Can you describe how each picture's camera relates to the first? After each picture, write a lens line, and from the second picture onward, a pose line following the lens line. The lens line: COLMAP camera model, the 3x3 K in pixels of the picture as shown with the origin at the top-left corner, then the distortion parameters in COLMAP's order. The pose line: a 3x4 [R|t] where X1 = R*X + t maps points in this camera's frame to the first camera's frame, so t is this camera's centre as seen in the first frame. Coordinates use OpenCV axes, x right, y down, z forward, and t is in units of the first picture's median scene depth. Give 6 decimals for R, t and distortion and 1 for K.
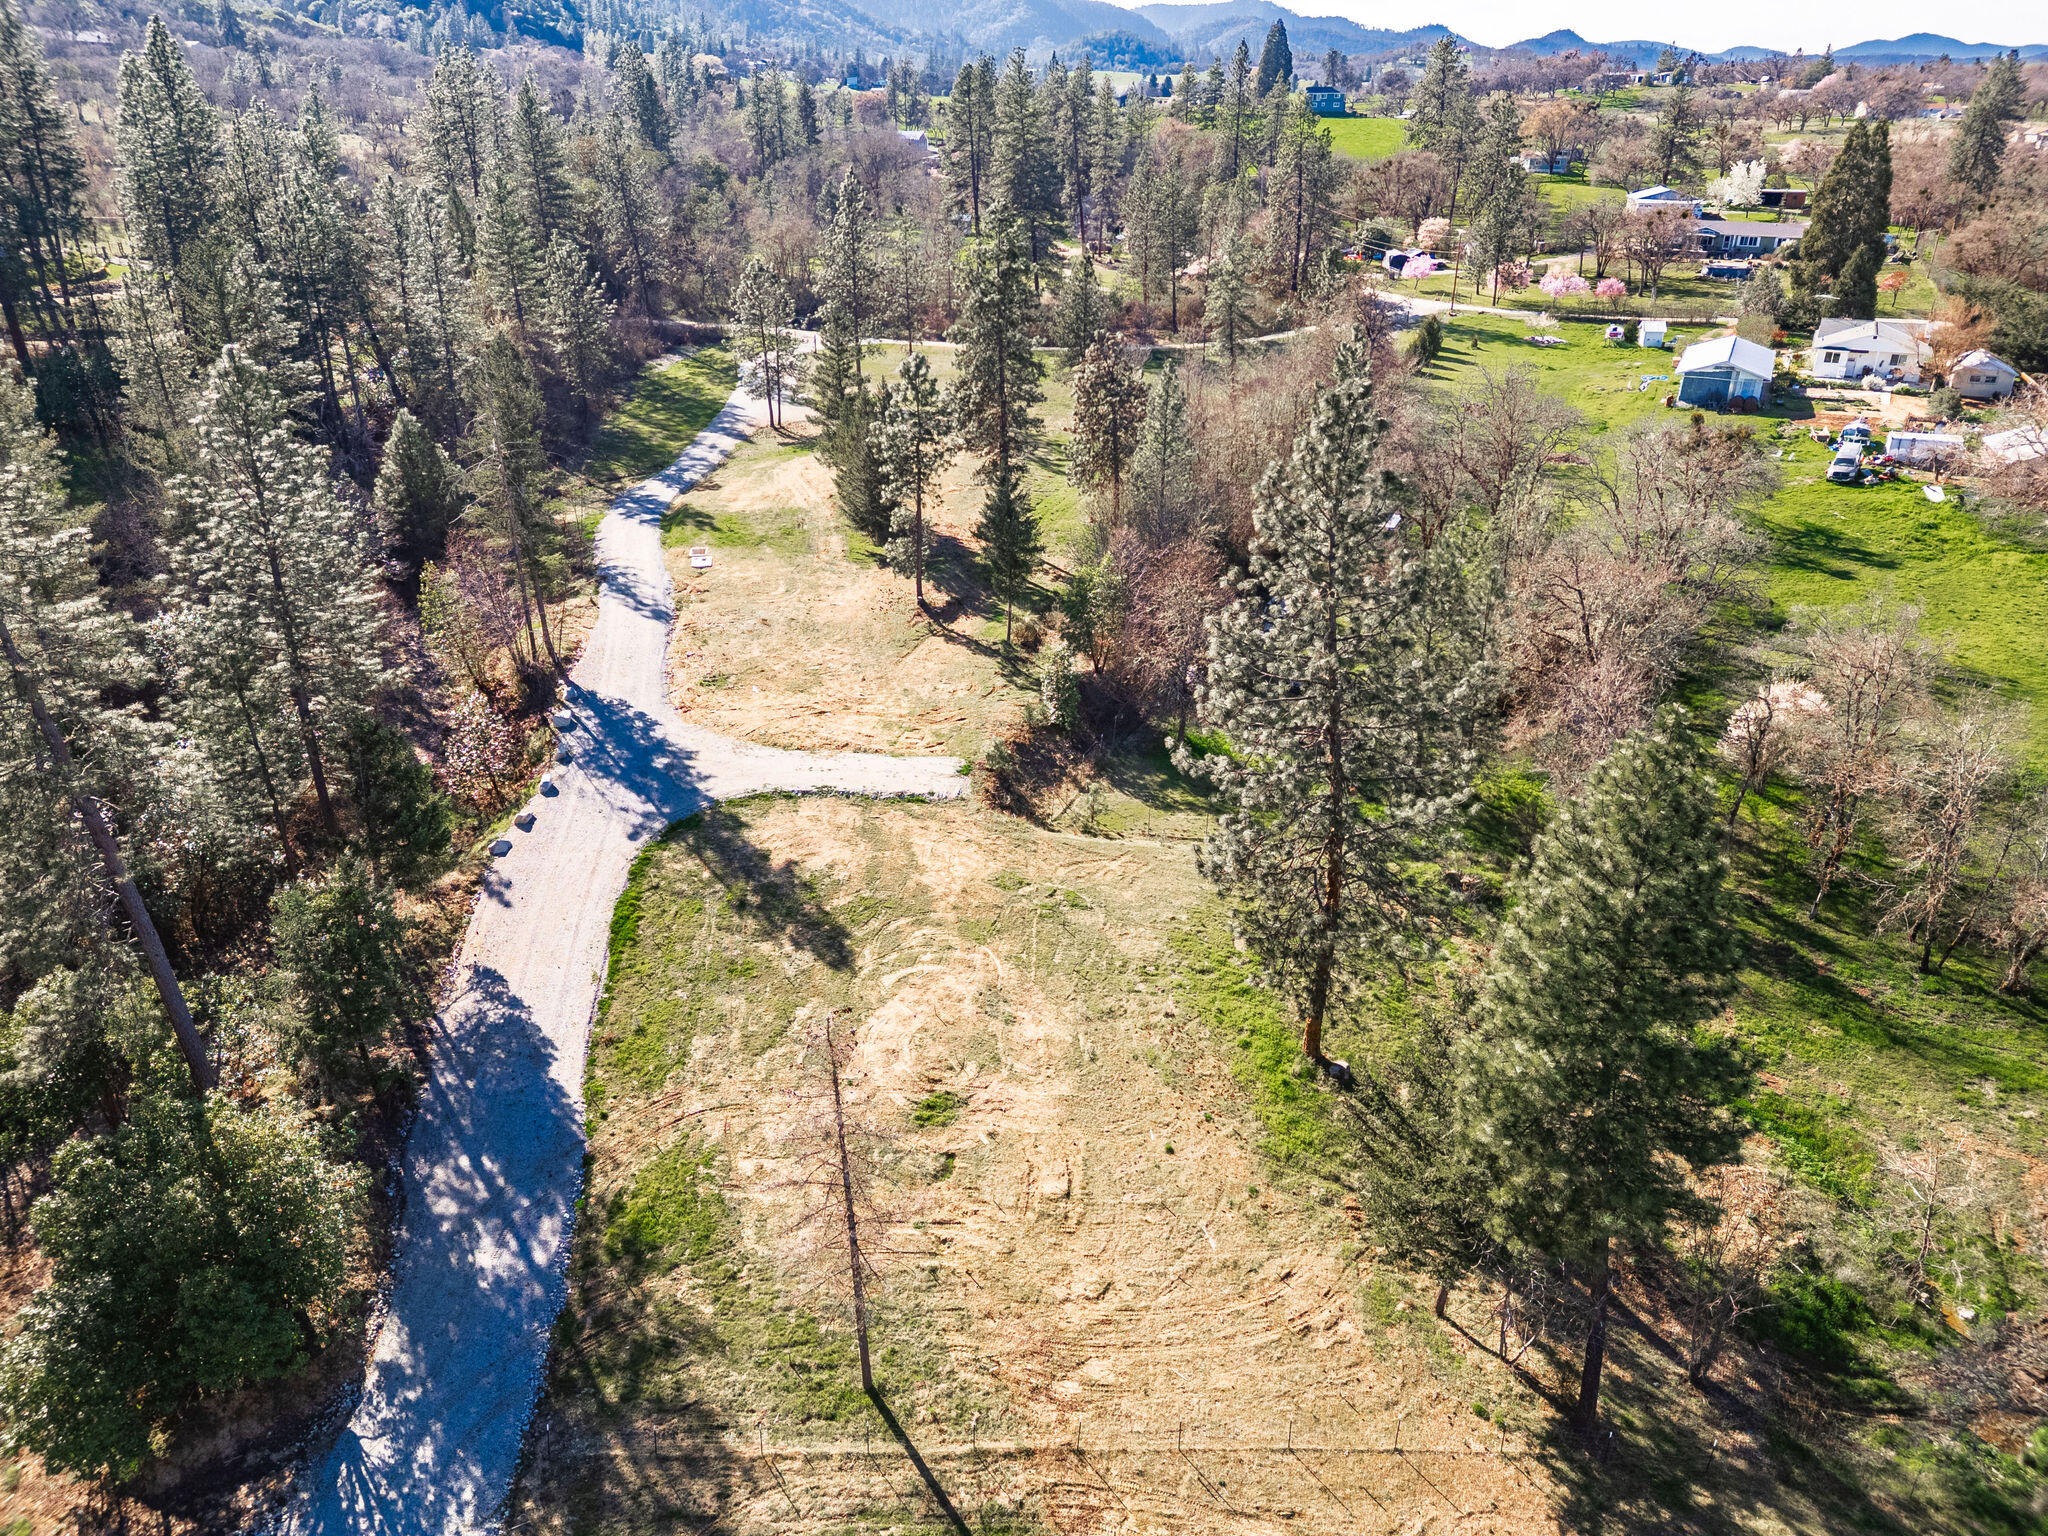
lens RADIAL K [[1423.6, 0, 1029.8], [0, 1423.6, 770.0], [0, 0, 1]] dist [0.064657, -0.056143]
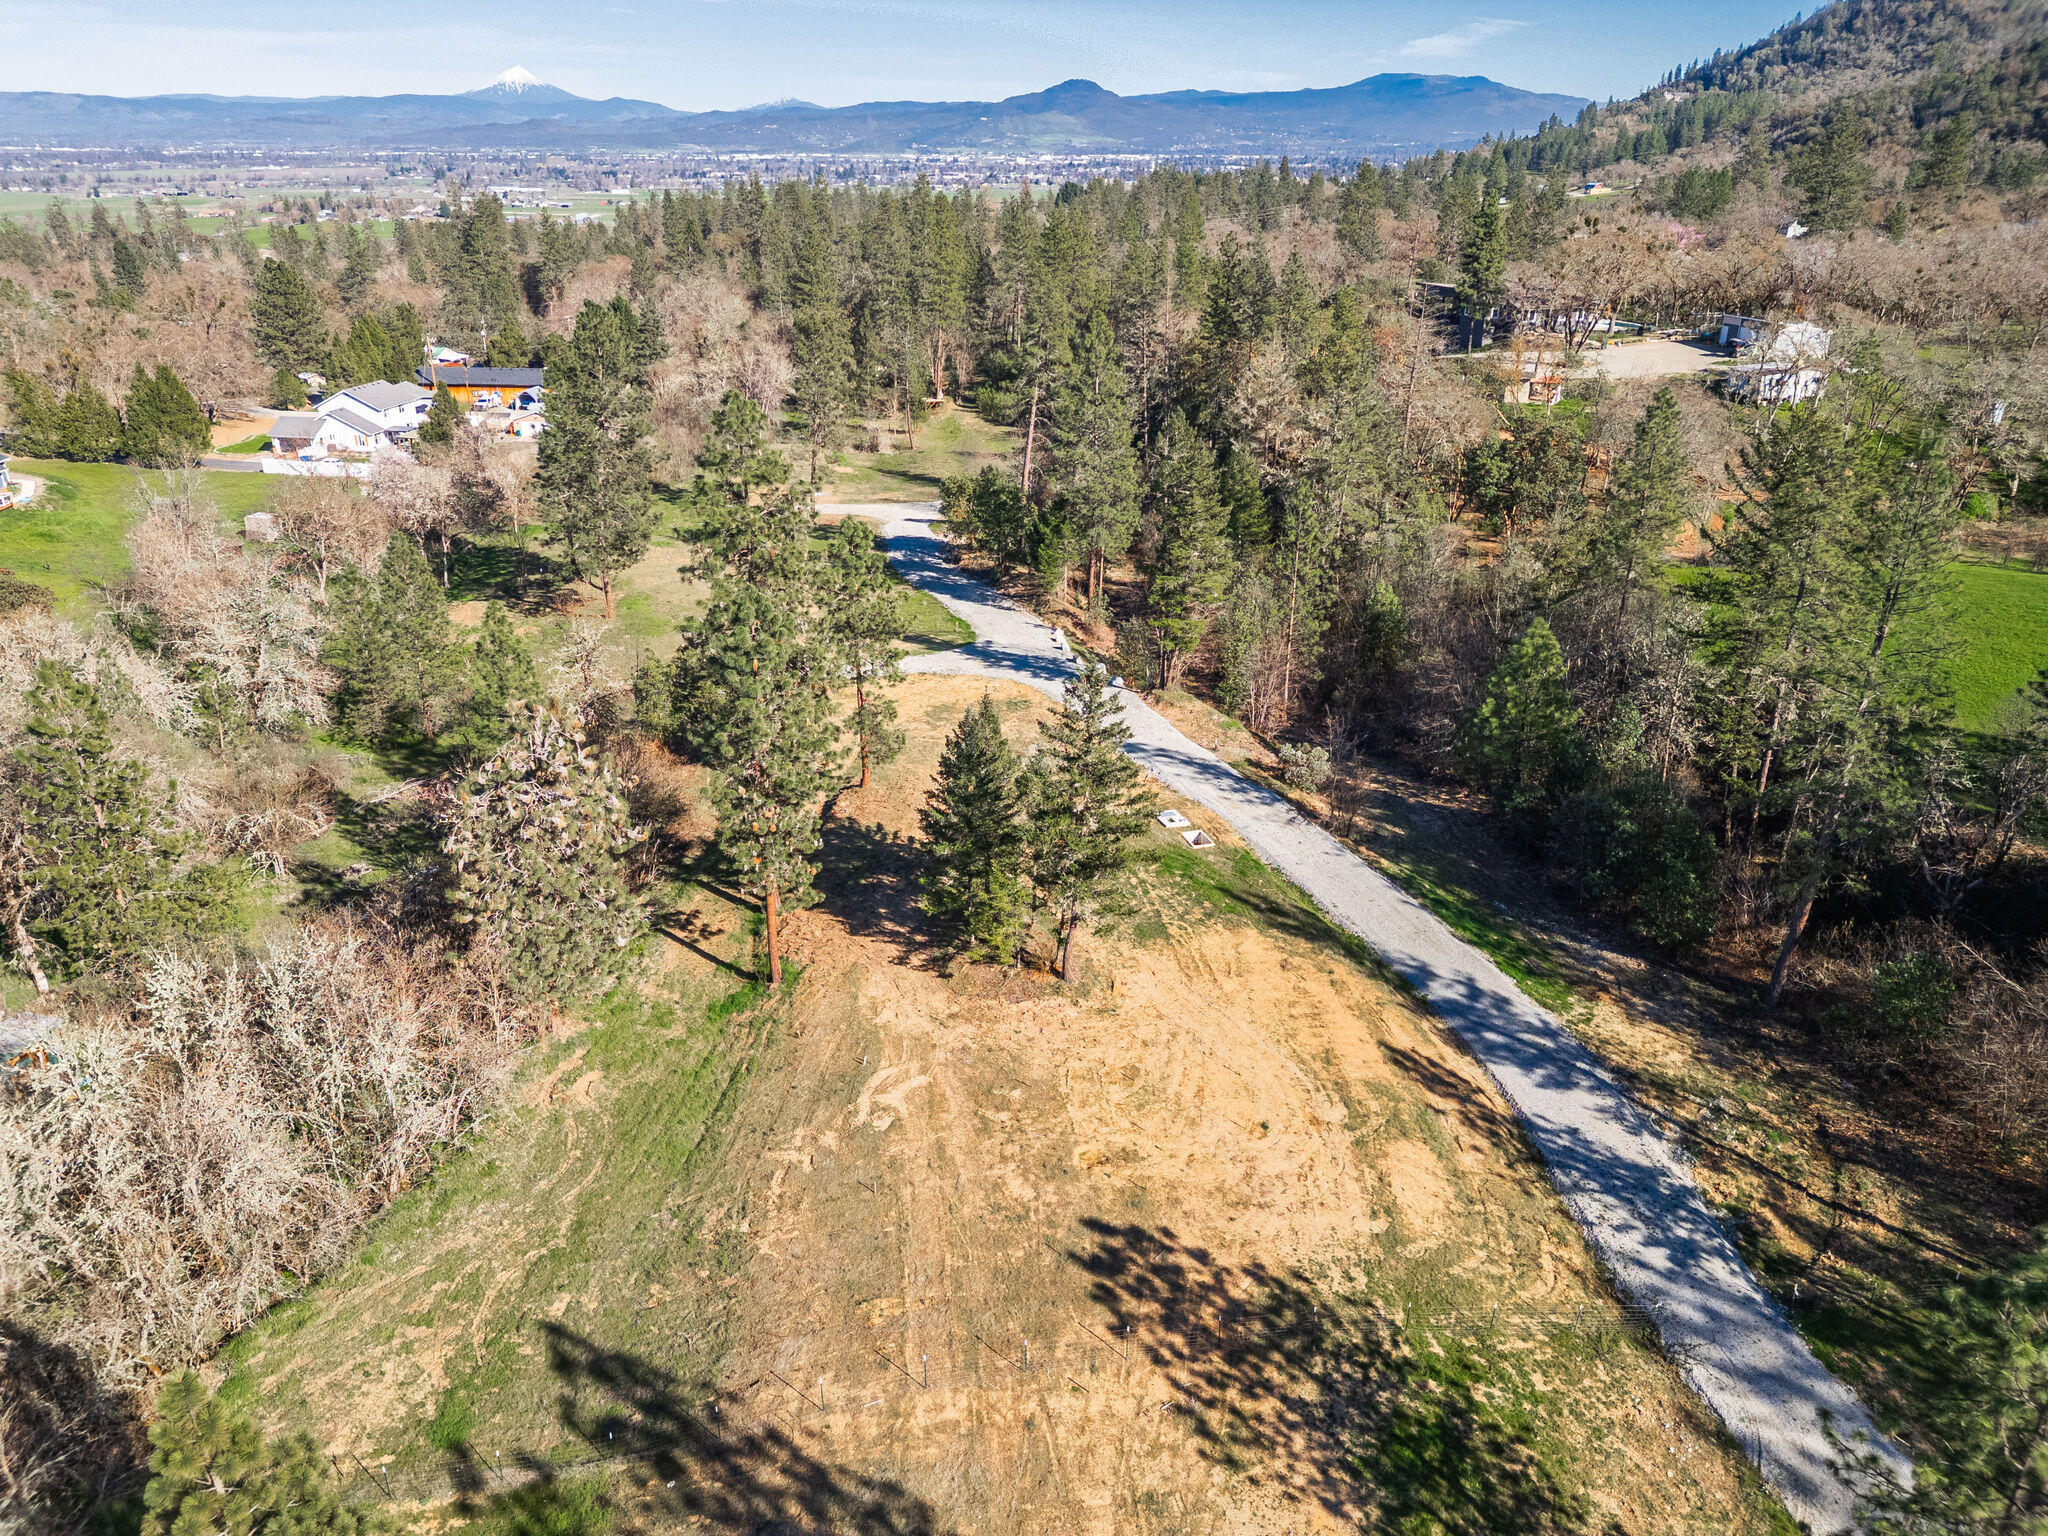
lens RADIAL K [[1423.6, 0, 1011.0], [0, 1423.6, 772.9], [0, 0, 1]] dist [0.064657, -0.056143]
pose [[-0.987091, 0.051497, -0.151656, -0.049392], [-0.079469, 0.664636, 0.742929, -1.090250], [0.139055, 0.745391, -0.651964, 2.227685]]
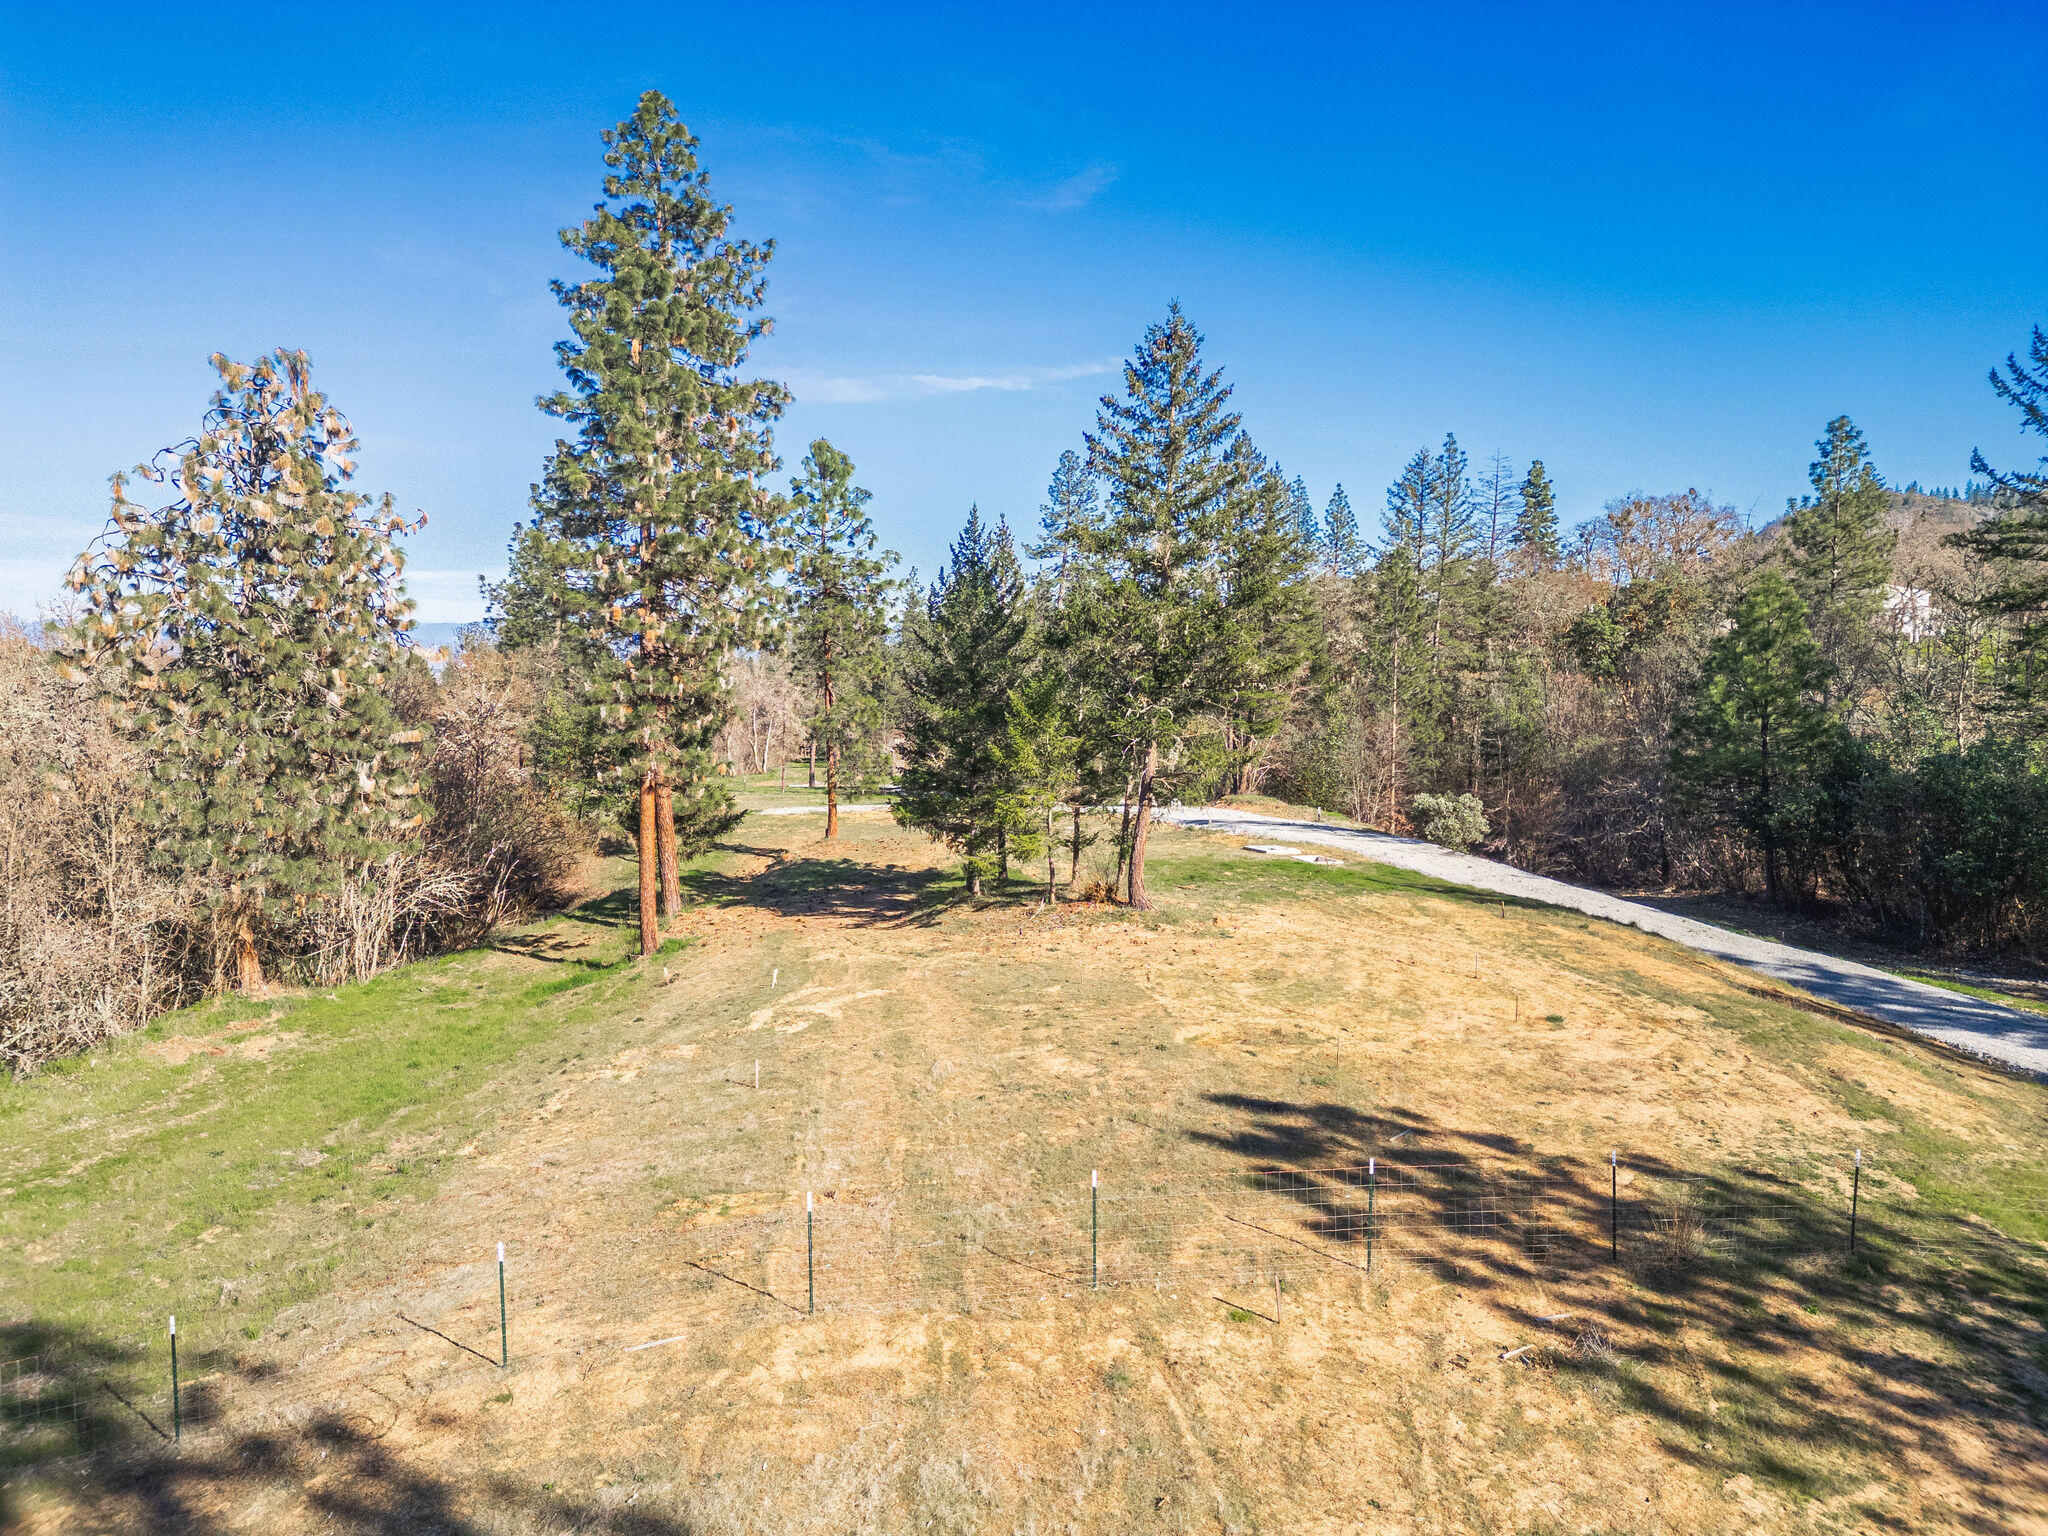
lens RADIAL K [[1423.6, 0, 1015.0], [0, 1423.6, 774.1], [0, 0, 1]] dist [0.064657, -0.056143]
pose [[-0.988941, -0.000341, -0.148307, -0.091795], [-0.073052, 0.871388, 0.485125, -0.630989], [0.129068, 0.490594, -0.861777, 2.166585]]
